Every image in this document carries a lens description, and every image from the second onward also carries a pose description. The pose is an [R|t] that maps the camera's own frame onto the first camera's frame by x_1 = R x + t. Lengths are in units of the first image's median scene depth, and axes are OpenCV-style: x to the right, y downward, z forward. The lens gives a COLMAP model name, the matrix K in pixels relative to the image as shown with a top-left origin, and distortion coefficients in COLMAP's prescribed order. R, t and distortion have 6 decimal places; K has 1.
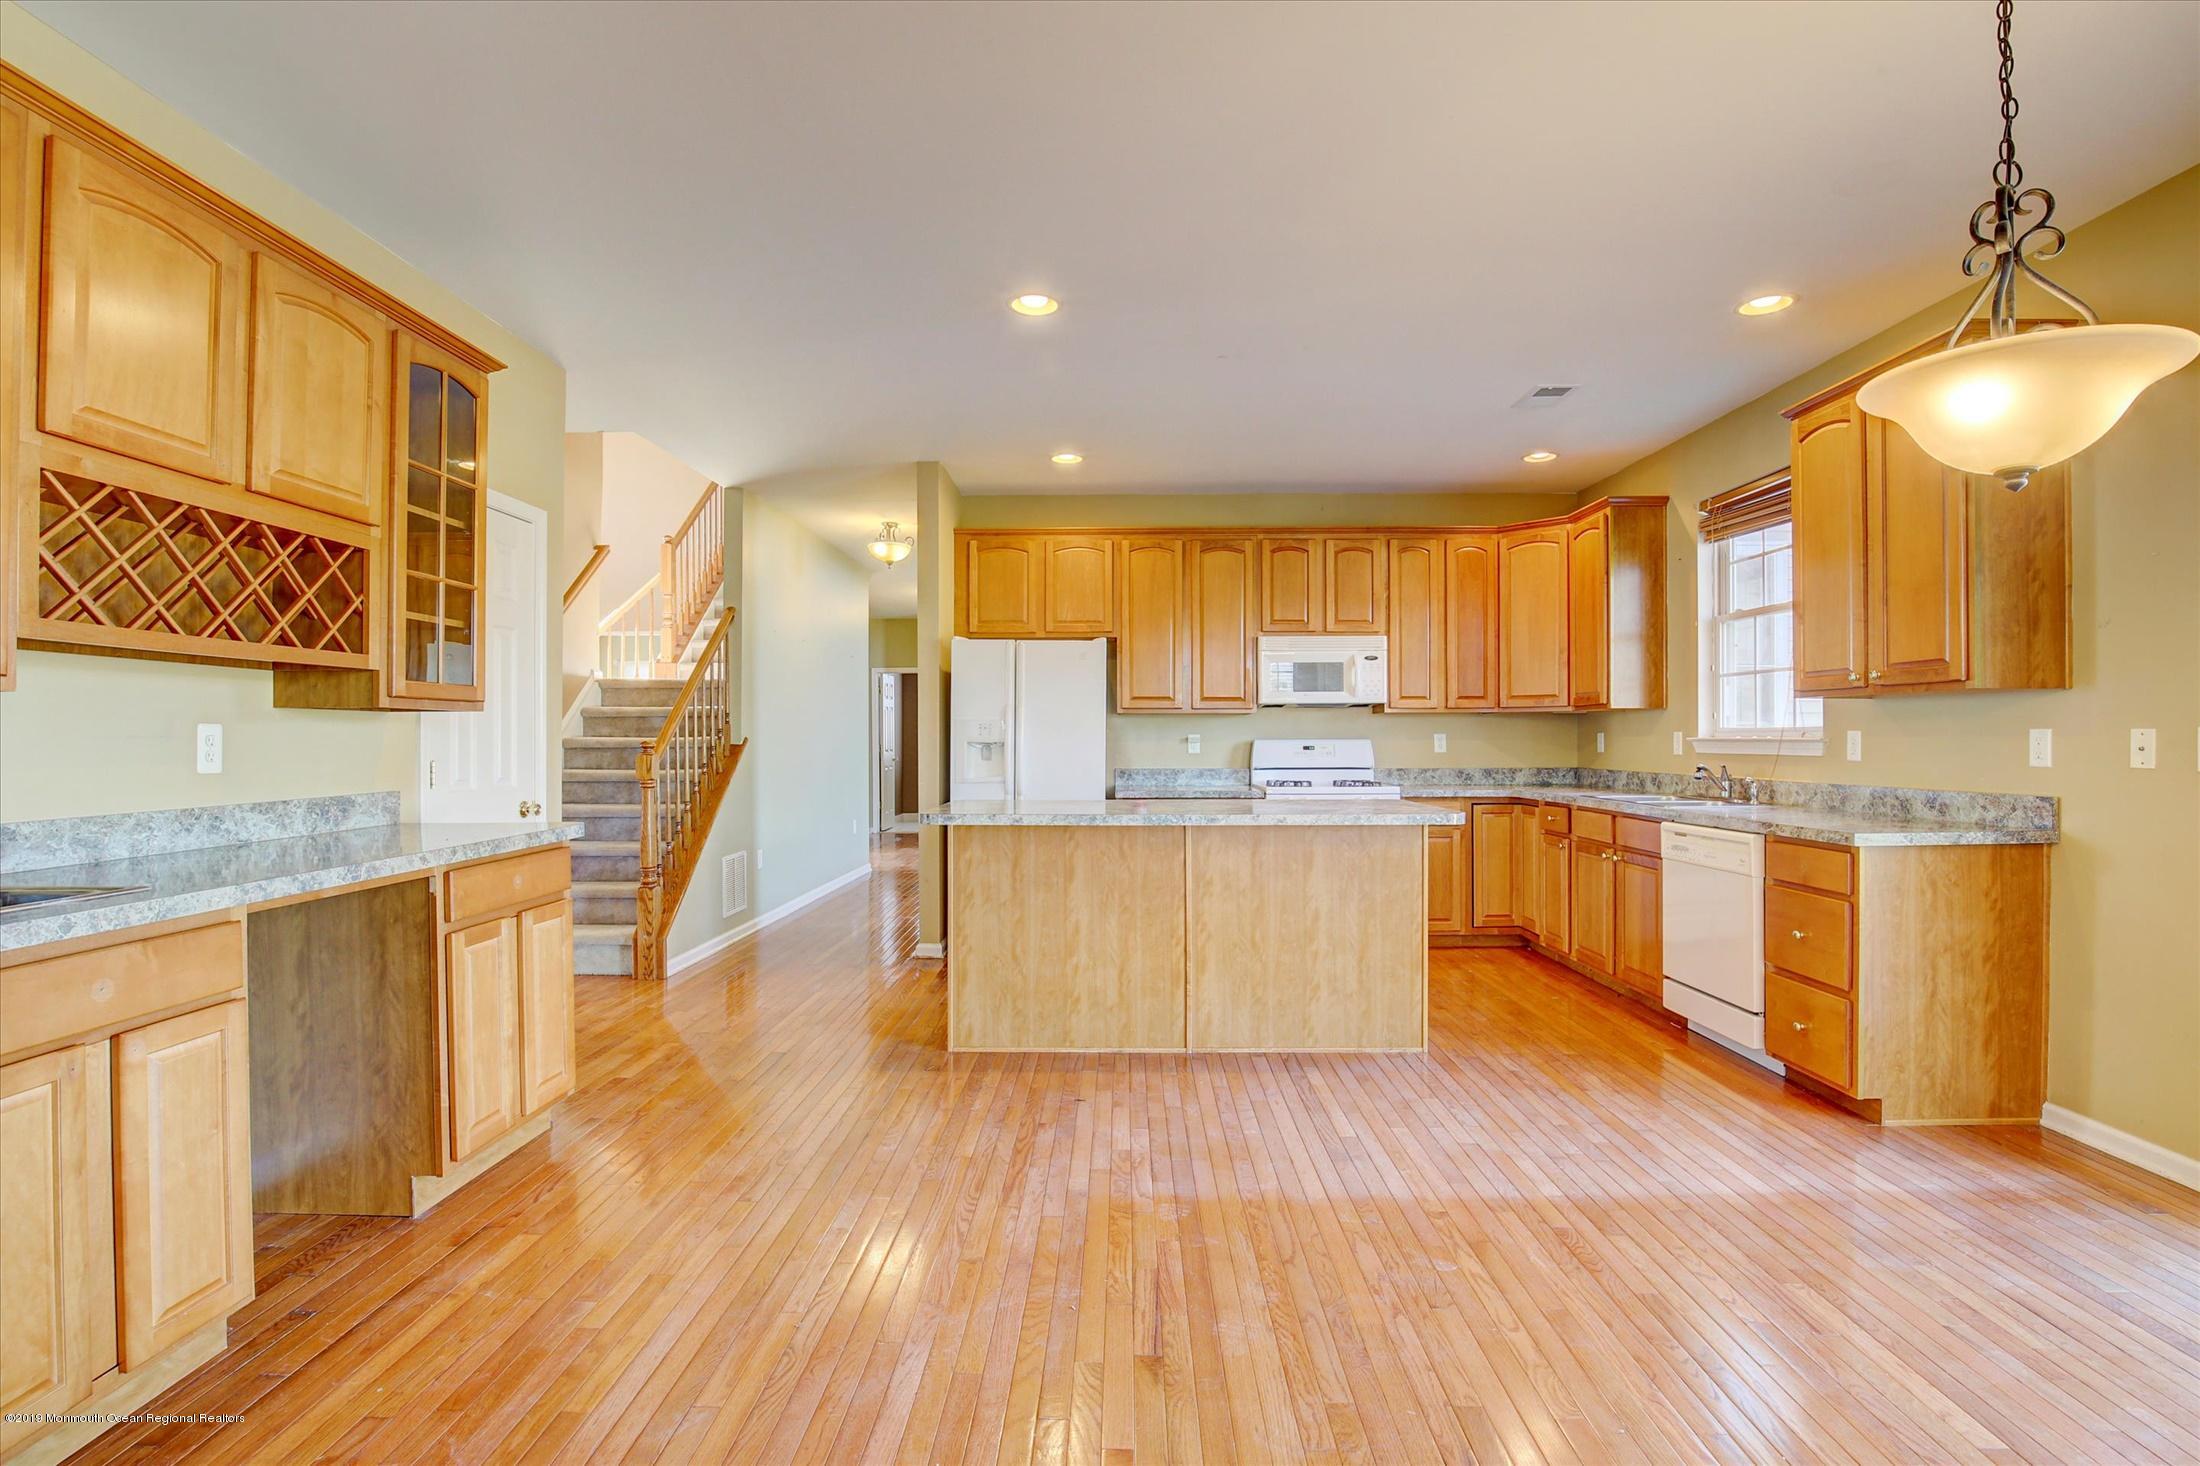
lens RADIAL K [[1027.7, 0, 1090.8], [0, 1027.7, 736.1], [0, 0, 1]] dist [-0.029830, 0.003601]
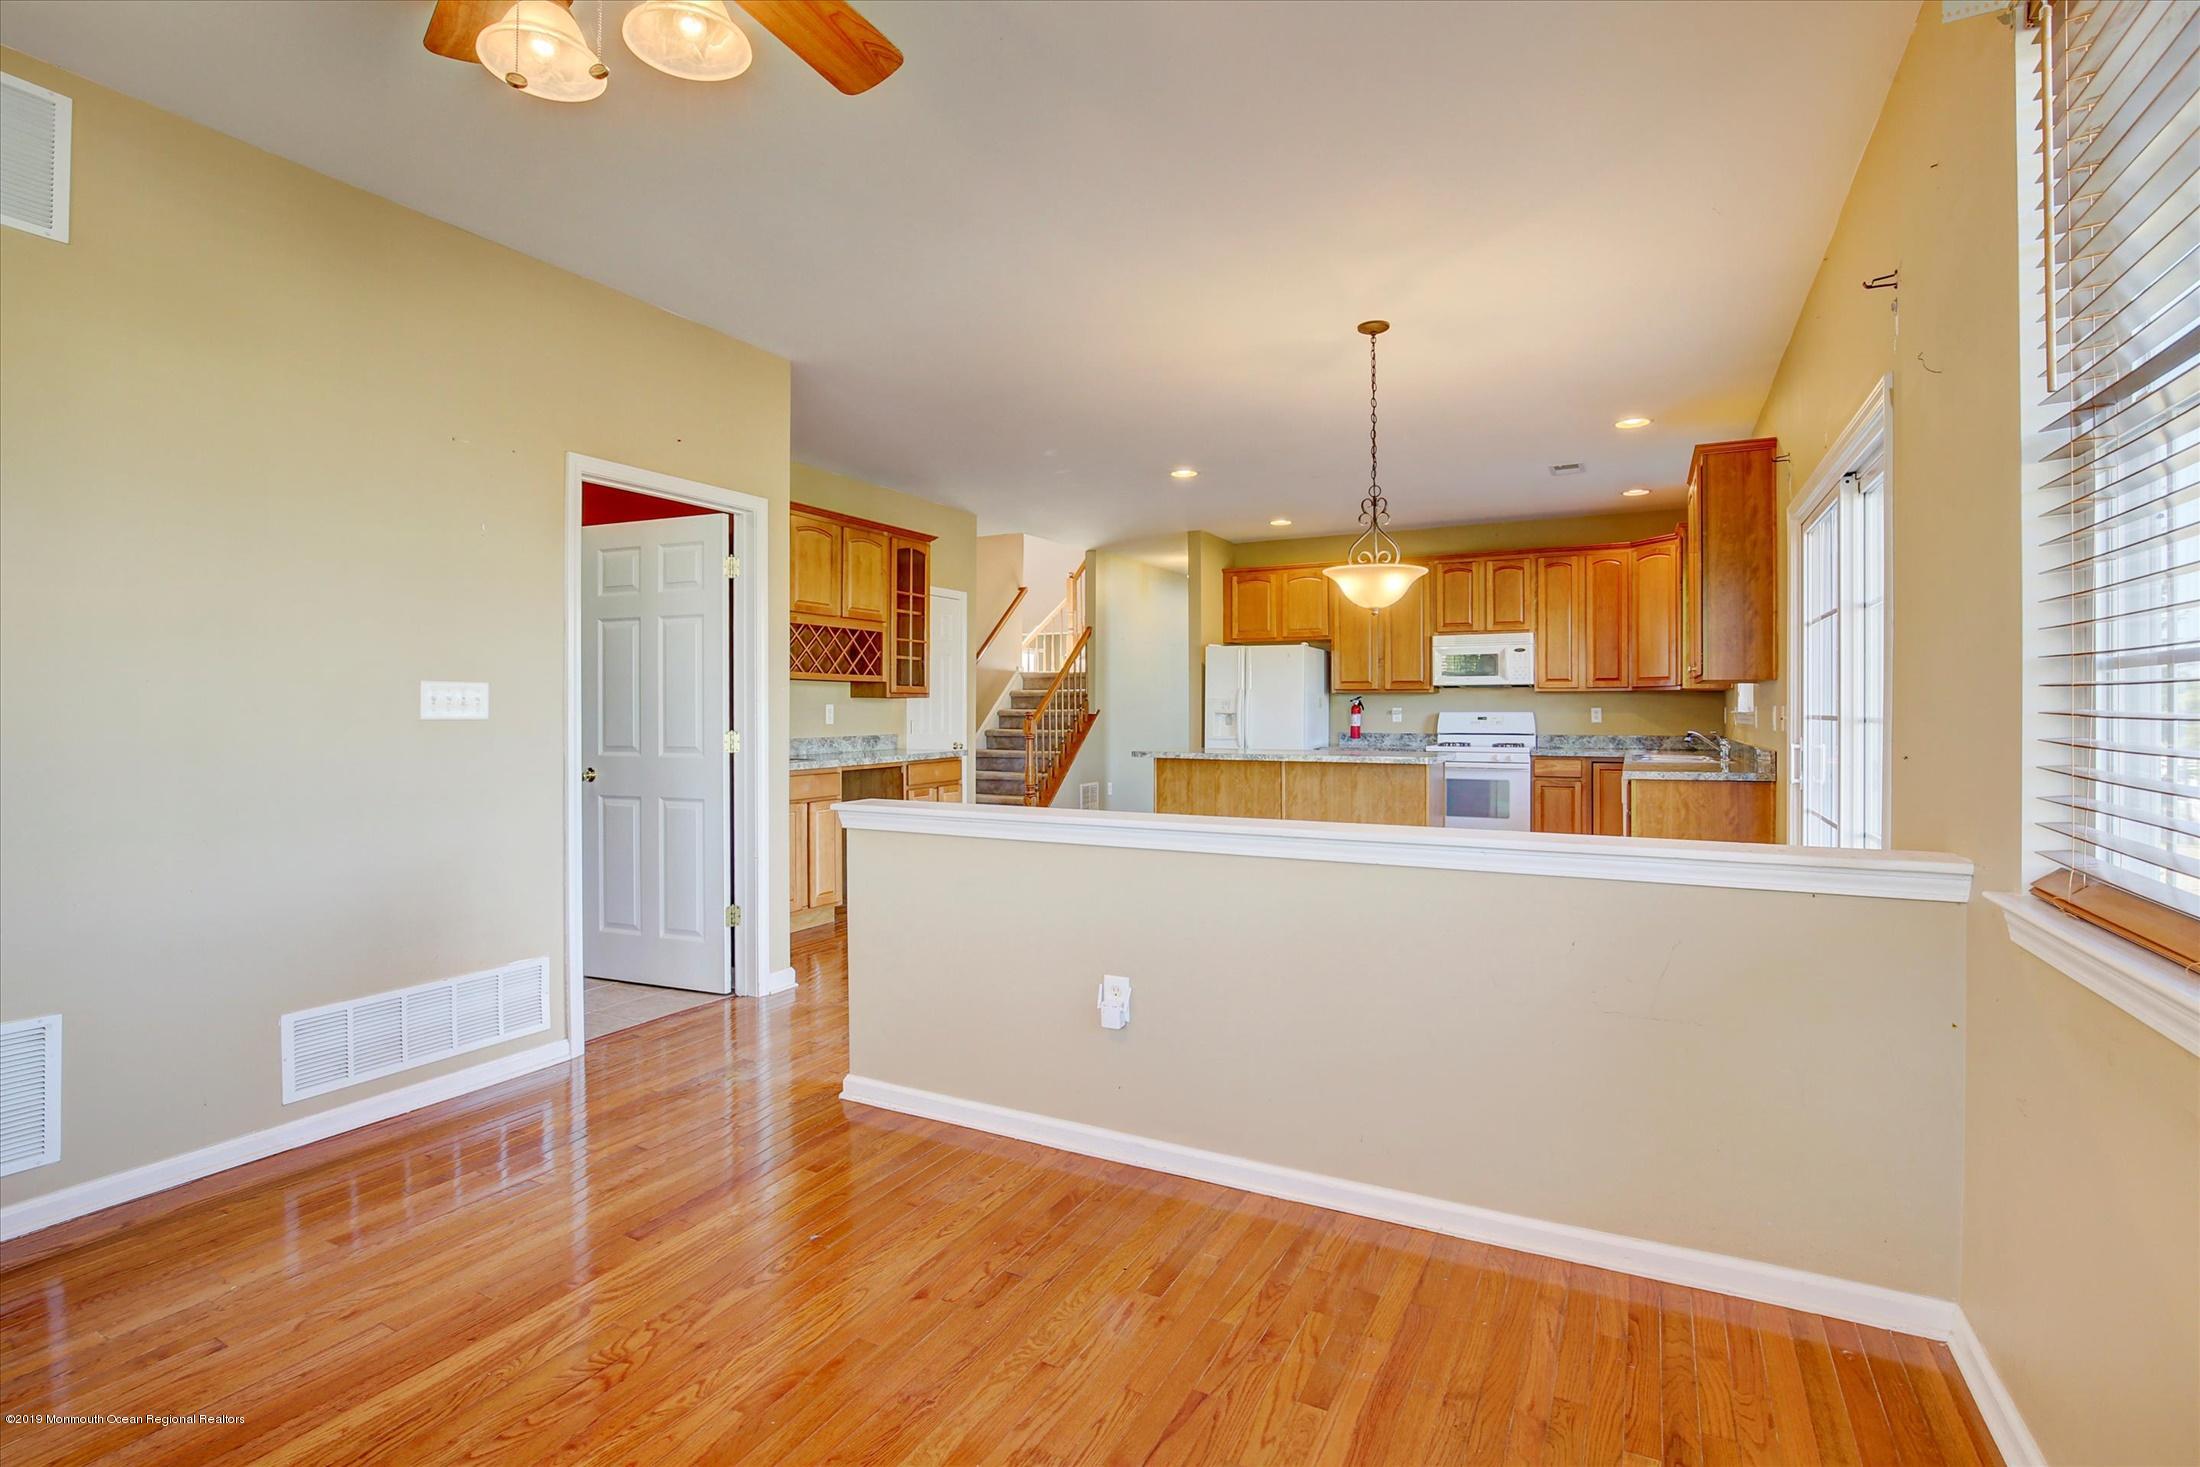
lens RADIAL K [[1027.7, 0, 1055.0], [0, 1027.7, 708.2], [0, 0, 1]] dist [-0.029830, 0.003601]
pose [[0.882264, 0.000735, -0.470754, 0.587593], [-0.000596, 1.000000, 0.000445, -0.003101], [0.470754, -0.000112, 0.882265, -0.707470]]
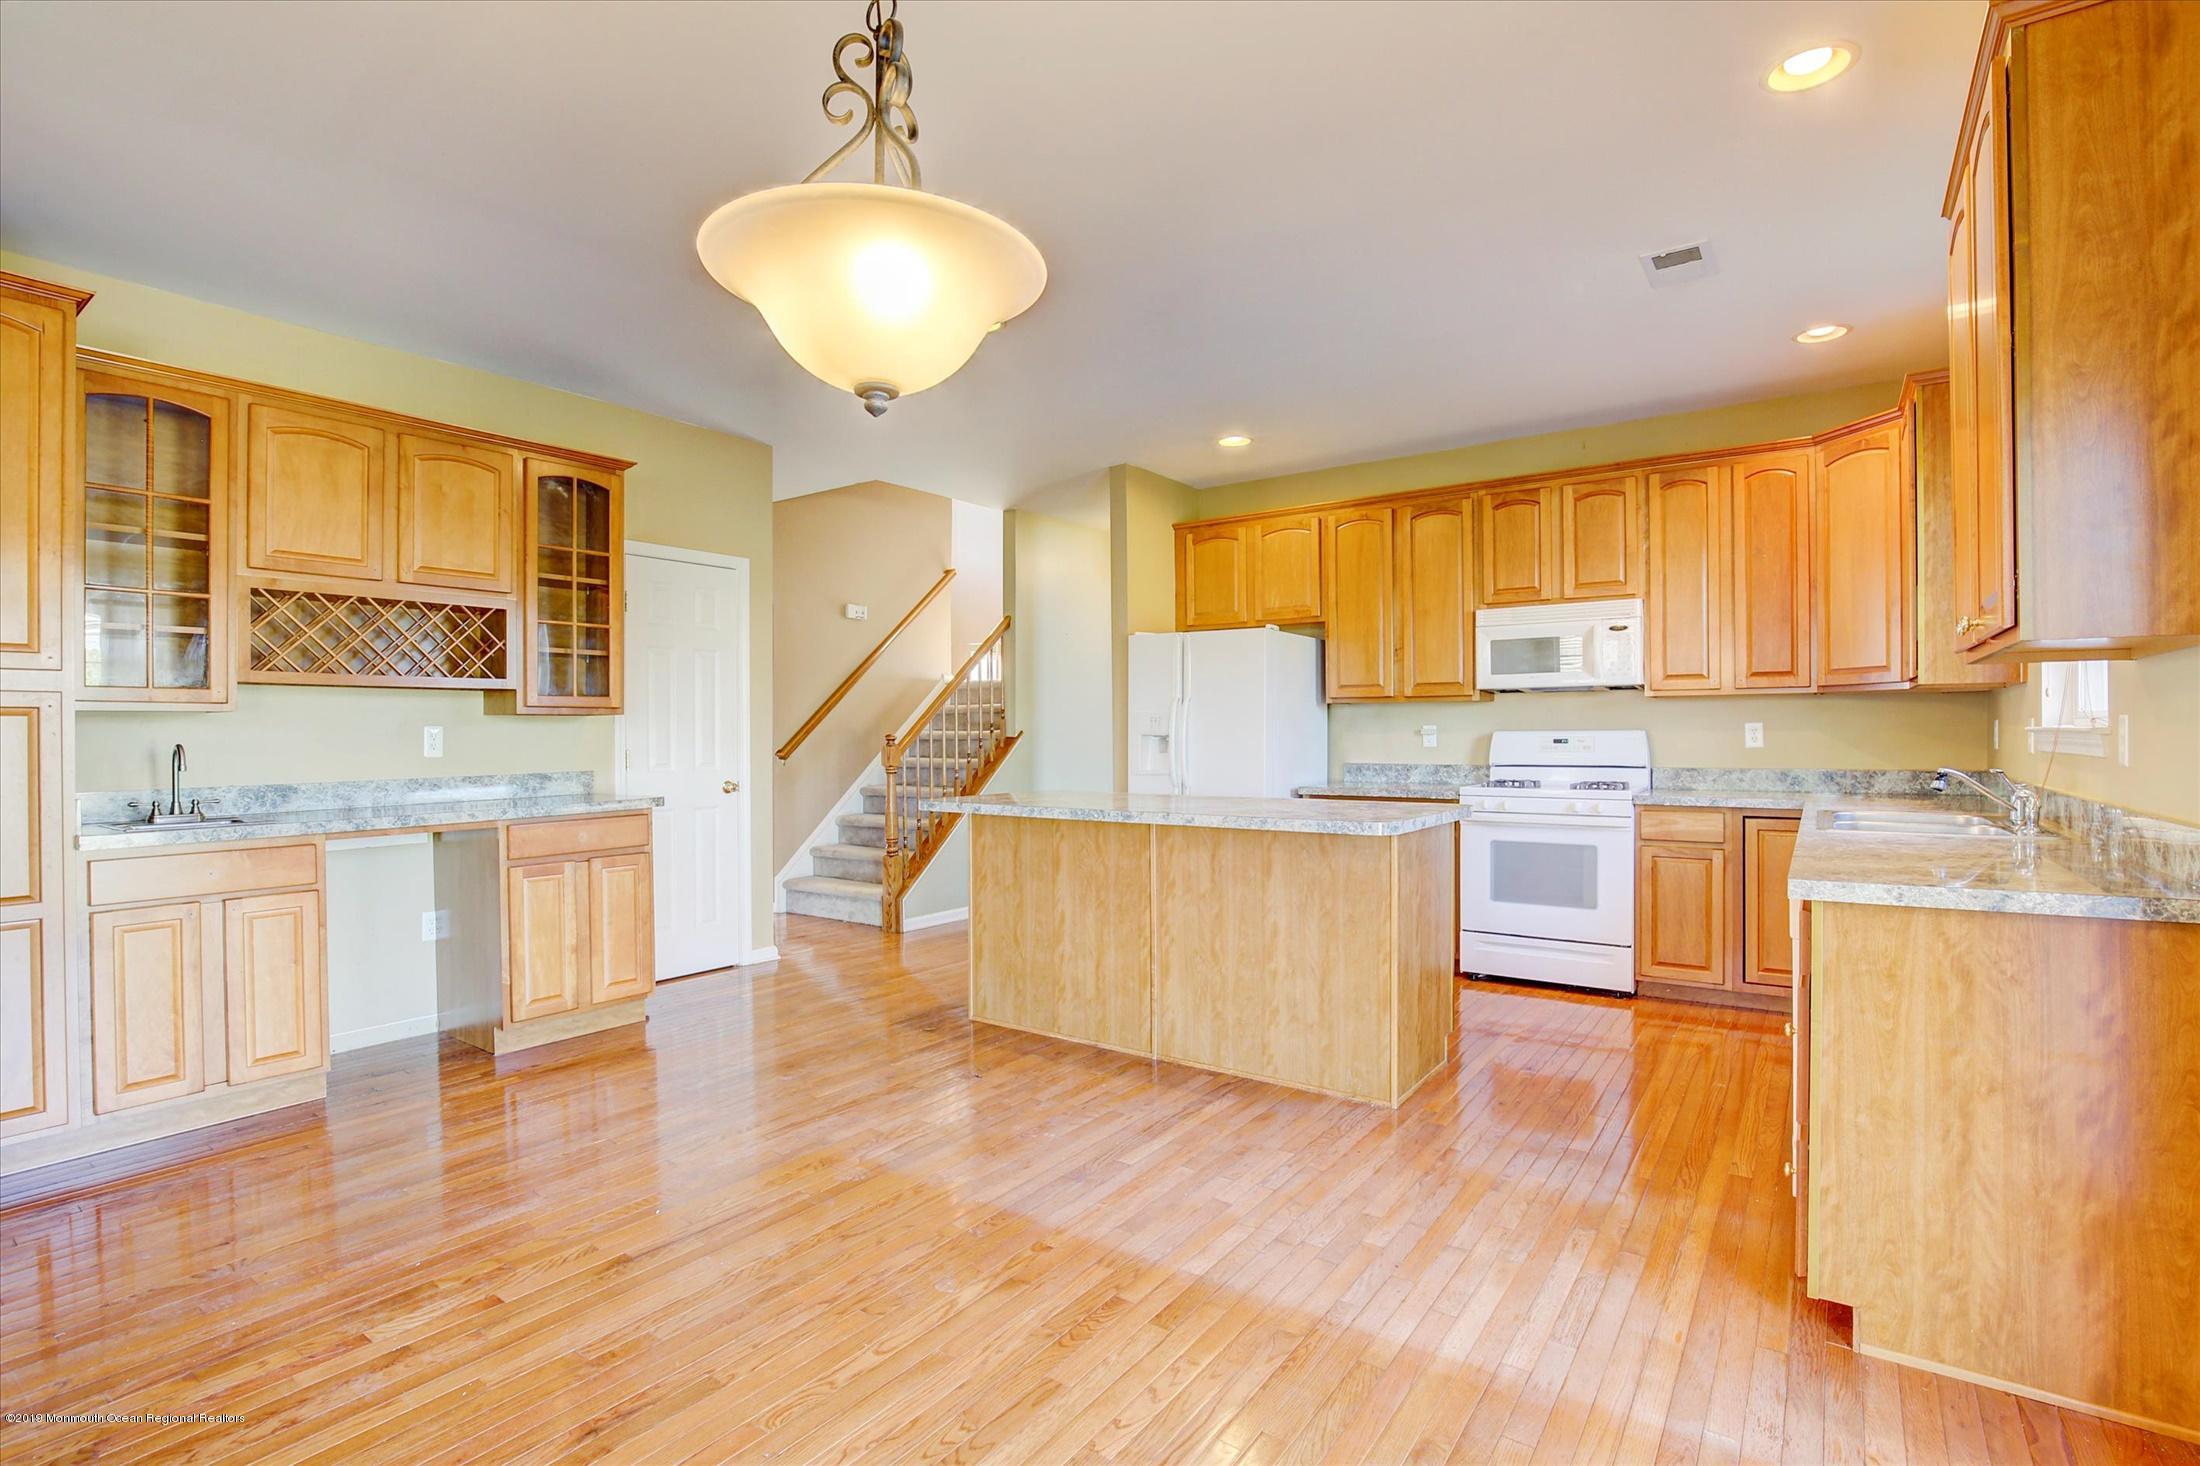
lens RADIAL K [[1027.7, 0, 1071.5], [0, 1027.7, 736.7], [0, 0, 1]] dist [-0.029830, 0.003601]
pose [[0.818699, -0.000547, -0.574223, 0.613172], [0.006094, 0.999952, 0.007736, -0.001324], [0.574191, -0.009833, 0.818662, 0.177867]]
